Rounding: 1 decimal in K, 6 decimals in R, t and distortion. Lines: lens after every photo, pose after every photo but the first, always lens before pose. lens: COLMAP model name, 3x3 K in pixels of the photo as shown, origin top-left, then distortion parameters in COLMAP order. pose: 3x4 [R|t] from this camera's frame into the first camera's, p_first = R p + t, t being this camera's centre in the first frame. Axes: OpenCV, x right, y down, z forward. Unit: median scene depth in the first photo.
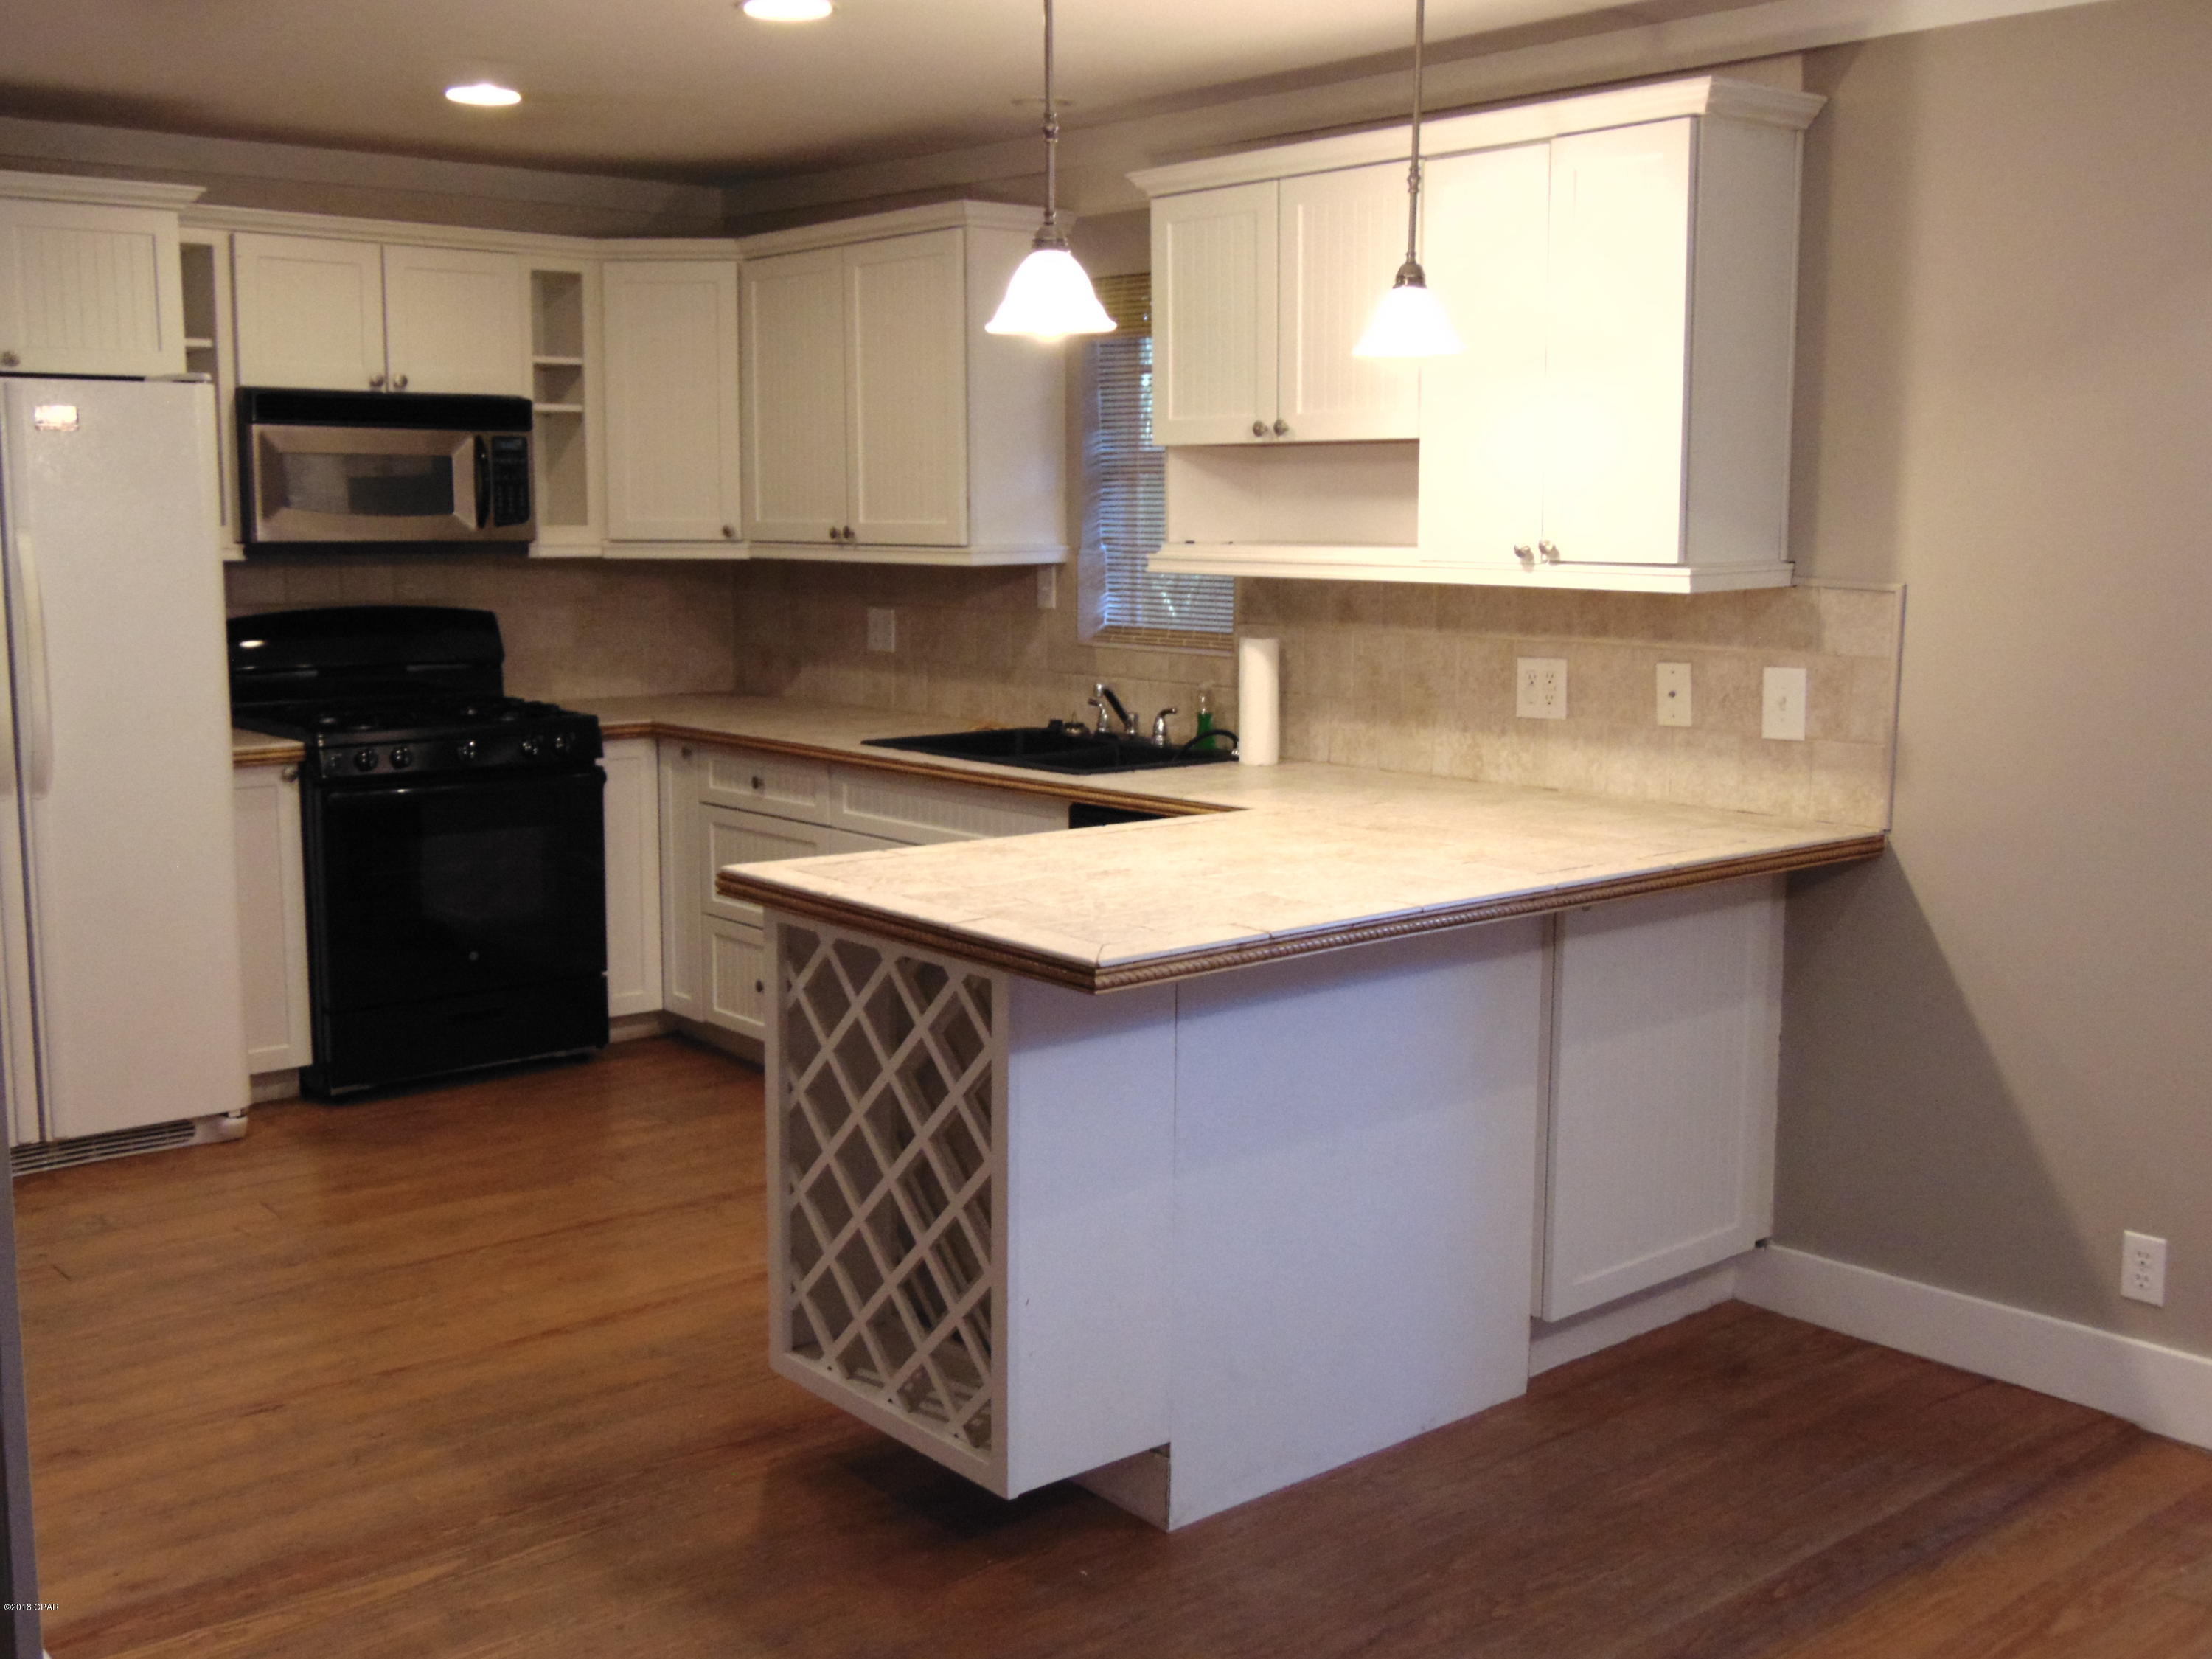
lens RADIAL K [[2228.4, 0, 1107.8], [0, 2228.4, 827.7], [0, 0, 1]] dist [-0.026975, 0.000000]
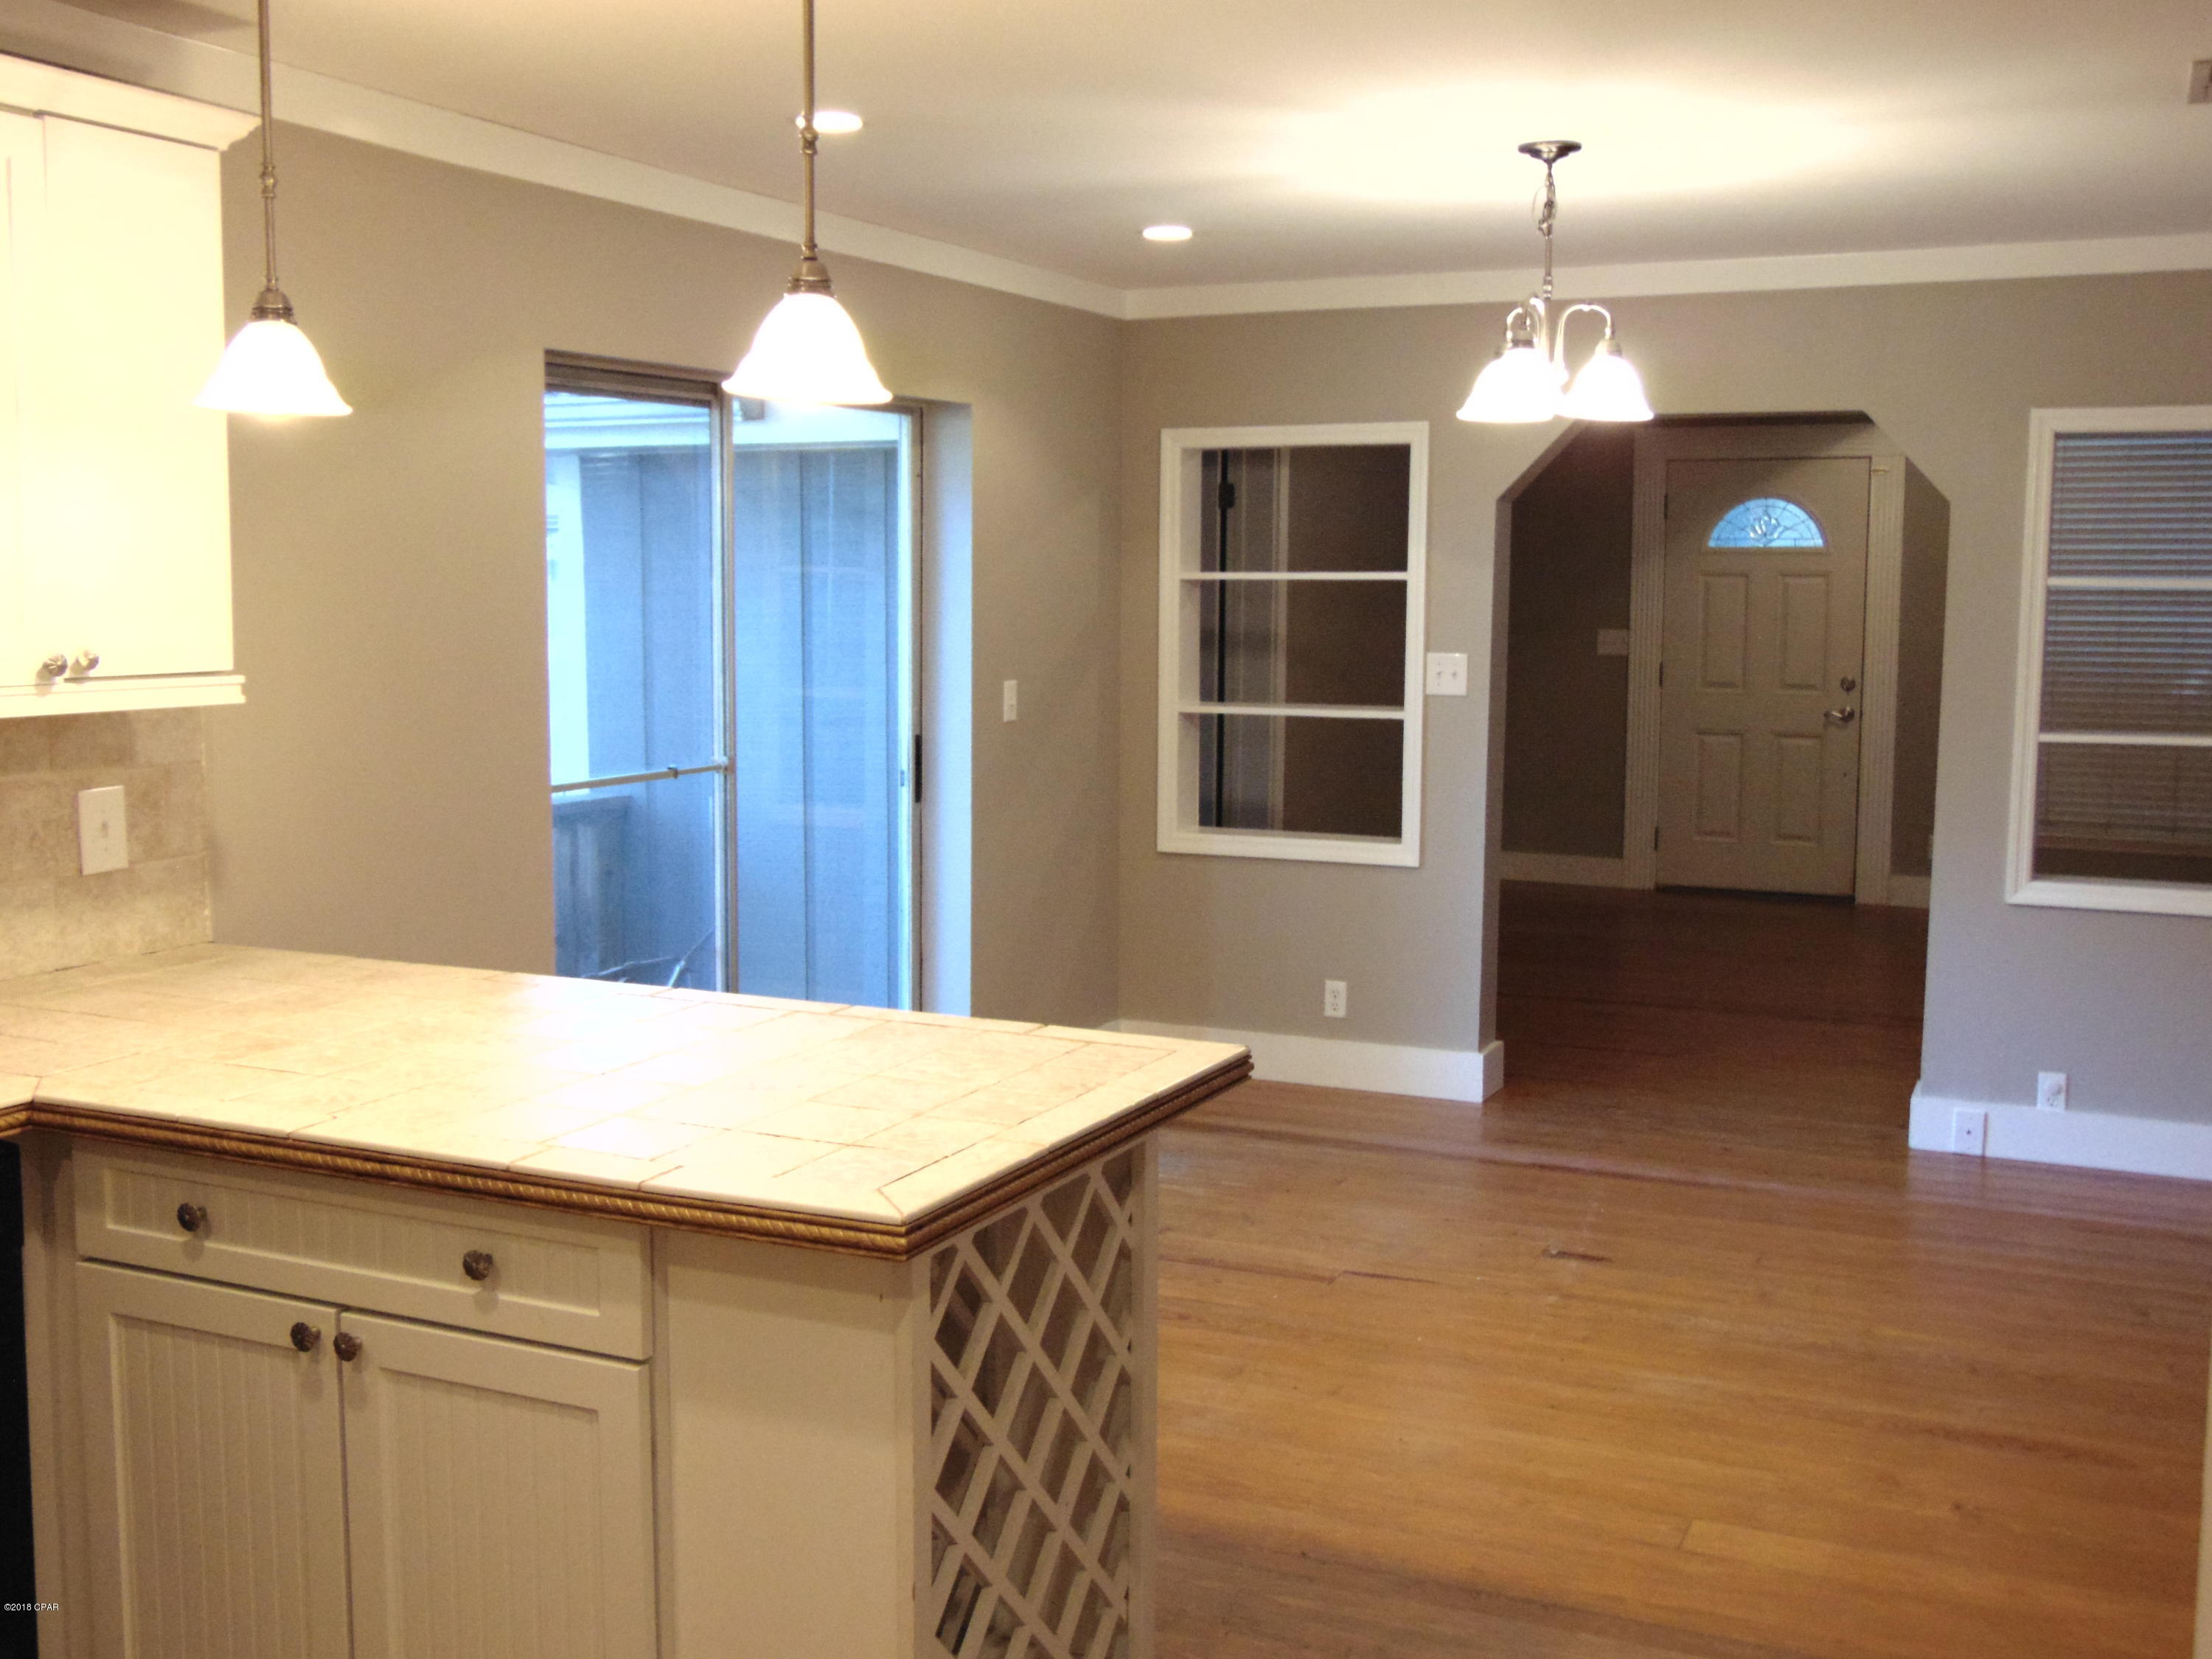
lens RADIAL K [[2228.4, 0, 1109.7], [0, 2228.4, 835.8], [0, 0, 1]] dist [-0.026975, 0.000000]
pose [[-0.408007, -0.113430, 0.905905, -0.613591], [0.119173, 0.977145, 0.176024, -0.154301], [-0.905168, 0.179779, -0.385164, 0.958306]]
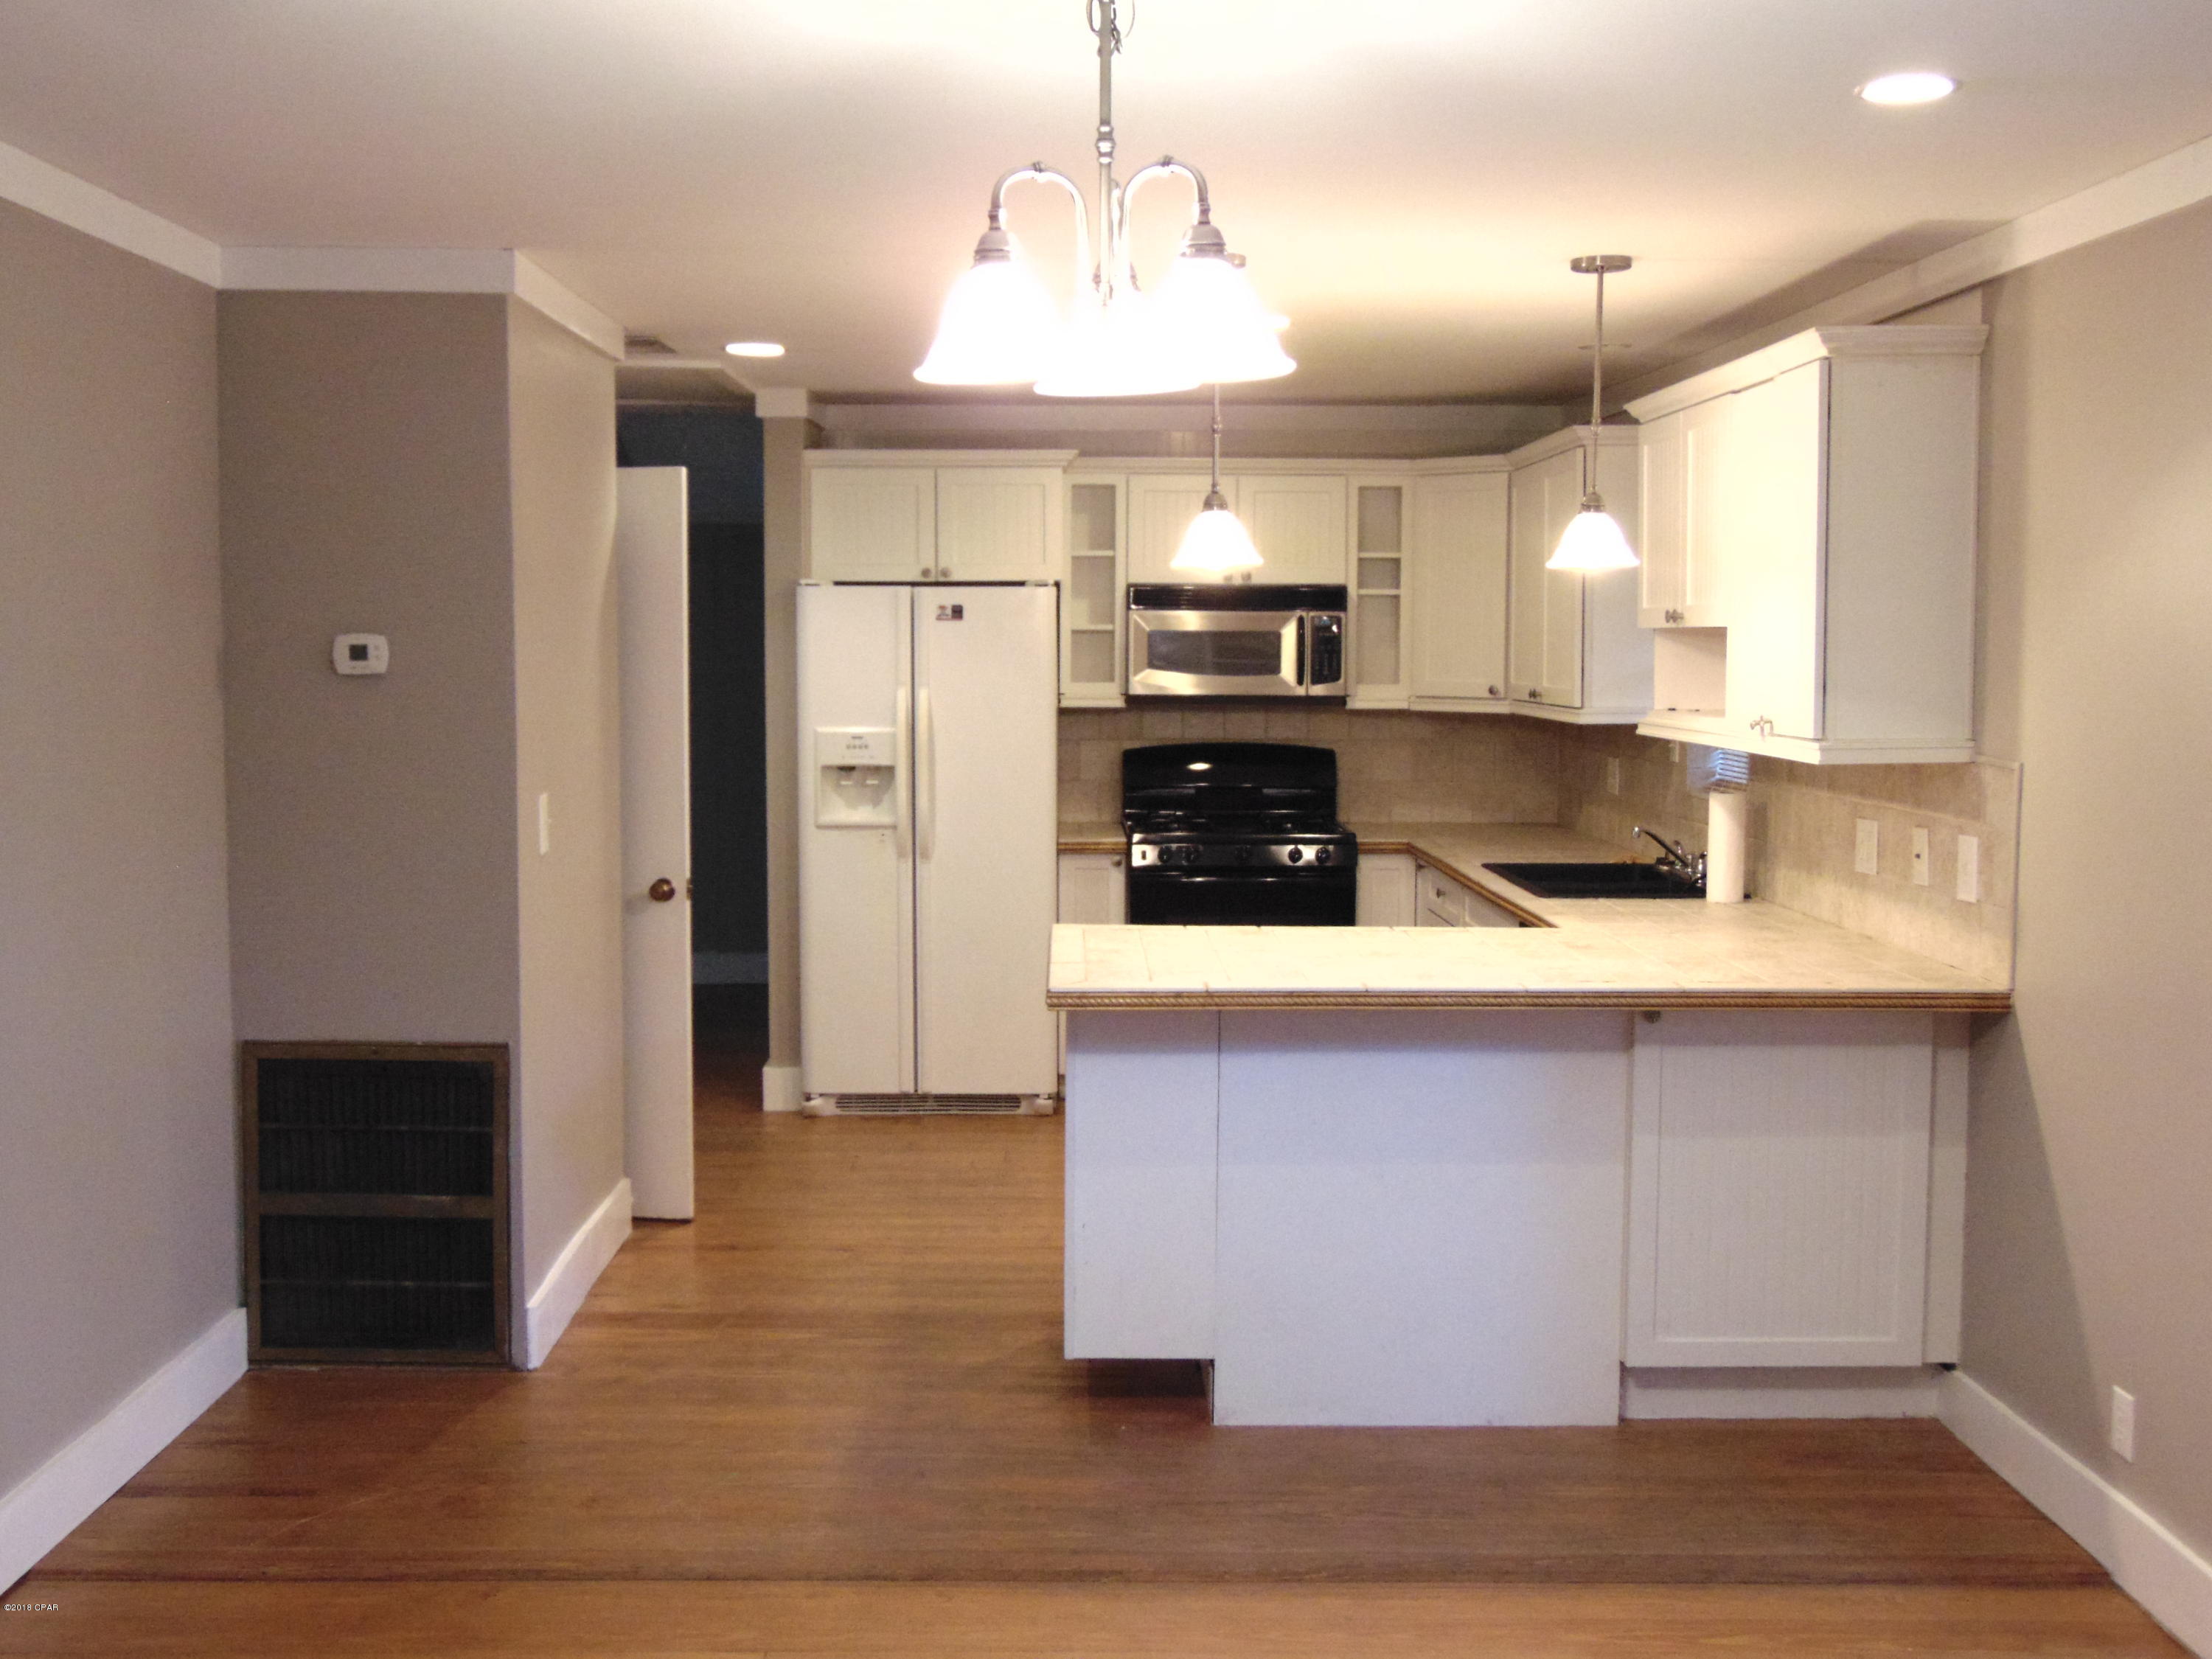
lens RADIAL K [[2228.4, 0, 1105.3], [0, 2228.4, 824.1], [0, 0, 1]] dist [-0.026975, 0.000000]
pose [[0.773830, 0.051469, -0.631298, 0.651146], [-0.090477, 0.995454, -0.029746, -0.006491], [0.626897, 0.080137, 0.774970, -0.112700]]
